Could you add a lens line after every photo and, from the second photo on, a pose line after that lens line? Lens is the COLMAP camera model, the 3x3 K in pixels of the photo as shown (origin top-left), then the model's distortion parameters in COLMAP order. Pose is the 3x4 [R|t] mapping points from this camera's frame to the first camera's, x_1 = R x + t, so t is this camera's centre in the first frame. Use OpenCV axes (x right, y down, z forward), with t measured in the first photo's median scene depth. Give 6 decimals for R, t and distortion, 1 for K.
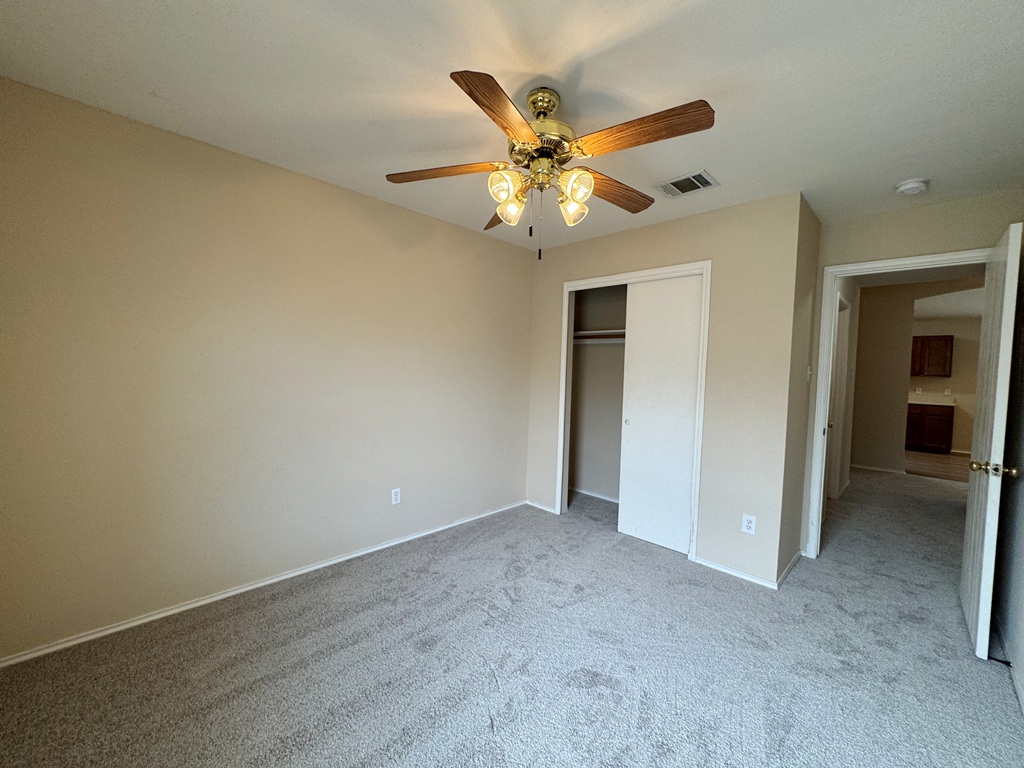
lens RADIAL K [[410.3, 0, 512.0], [0, 410.3, 384.0], [0, 0, 1]] dist [-0.003170, -0.000175]
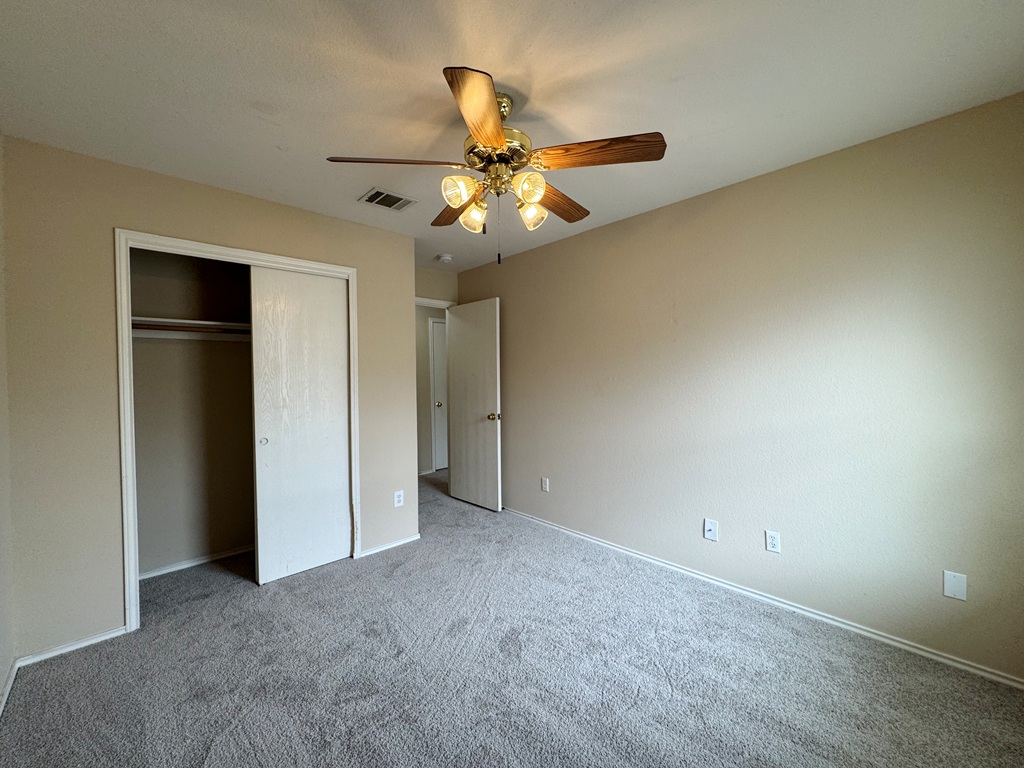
lens RADIAL K [[410.3, 0, 512.0], [0, 410.3, 384.0], [0, 0, 1]] dist [-0.003170, -0.000175]
pose [[0.034638, -0.057101, 0.997767, -0.610550], [0.055619, 0.996929, 0.055122, -0.043663], [-0.997851, 0.053585, 0.037708, 0.615476]]
